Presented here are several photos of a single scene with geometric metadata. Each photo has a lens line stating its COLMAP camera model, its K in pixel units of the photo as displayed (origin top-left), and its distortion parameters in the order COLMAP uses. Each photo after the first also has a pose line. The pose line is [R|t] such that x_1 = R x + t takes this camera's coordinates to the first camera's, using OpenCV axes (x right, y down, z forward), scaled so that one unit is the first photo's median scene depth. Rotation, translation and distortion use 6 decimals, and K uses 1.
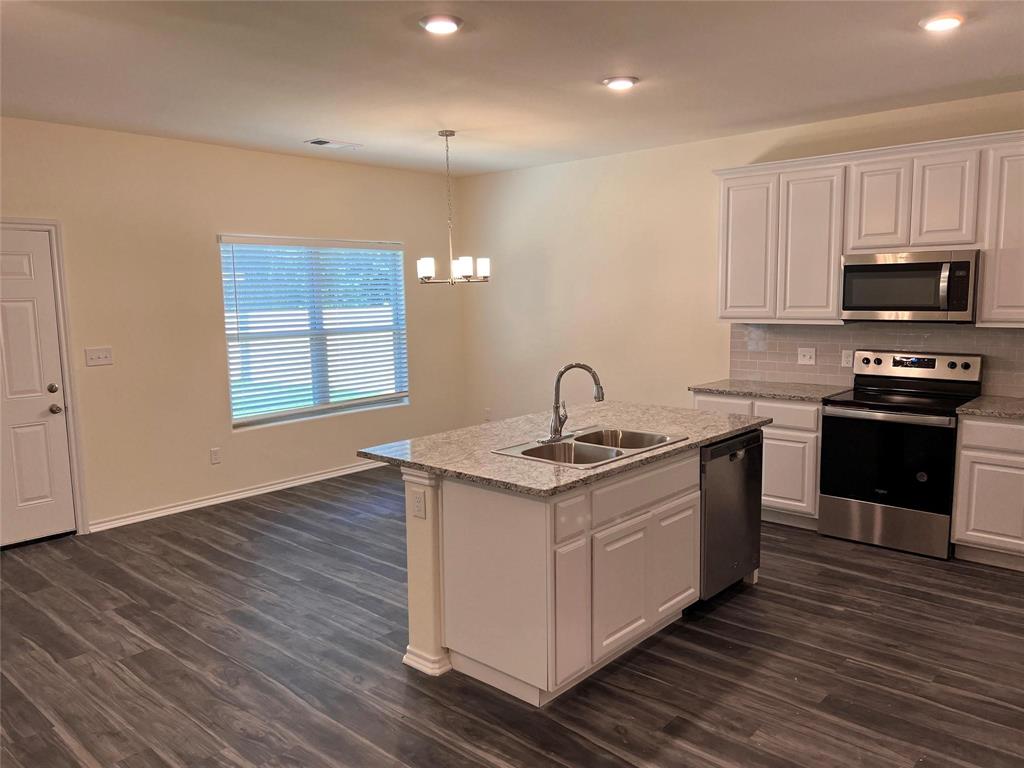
lens RADIAL K [[770.1, 0, 520.1], [0, 770.1, 381.2], [0, 0, 1]] dist [0.051855, -0.058449]
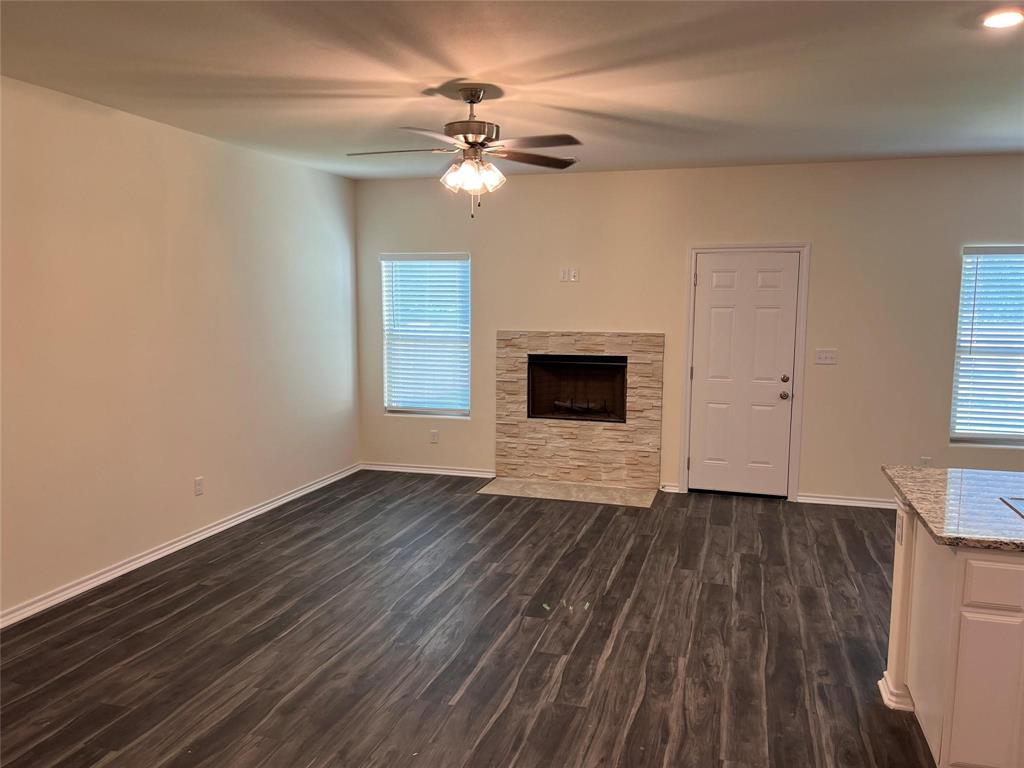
lens RADIAL K [[770.1, 0, 519.7], [0, 770.1, 384.6], [0, 0, 1]] dist [0.051855, -0.058449]
pose [[0.424078, 0.118836, -0.897795, 0.378630], [-0.120548, 0.989939, 0.074091, -0.025049], [0.897567, 0.076807, 0.434137, 0.099259]]
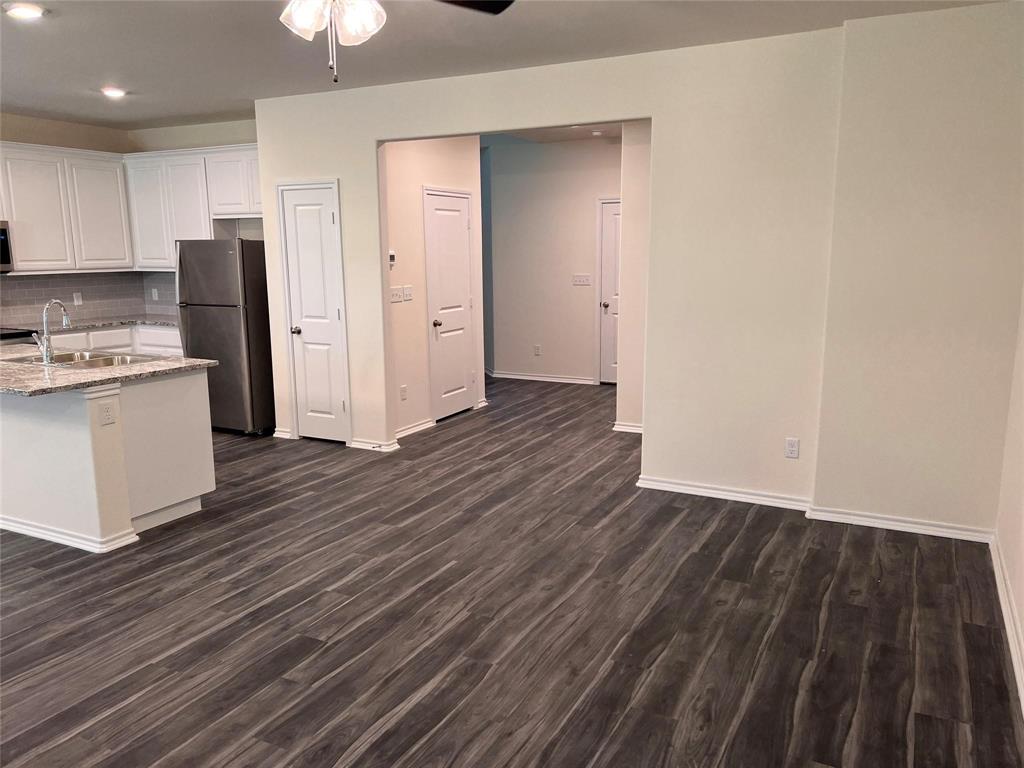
lens RADIAL K [[770.1, 0, 523.9], [0, 770.1, 389.5], [0, 0, 1]] dist [0.051855, -0.058449]
pose [[-0.252360, -0.157360, 0.954753, -1.073564], [0.125085, 0.973104, 0.193447, -0.025201], [-0.959515, 0.168243, -0.225889, 0.463338]]
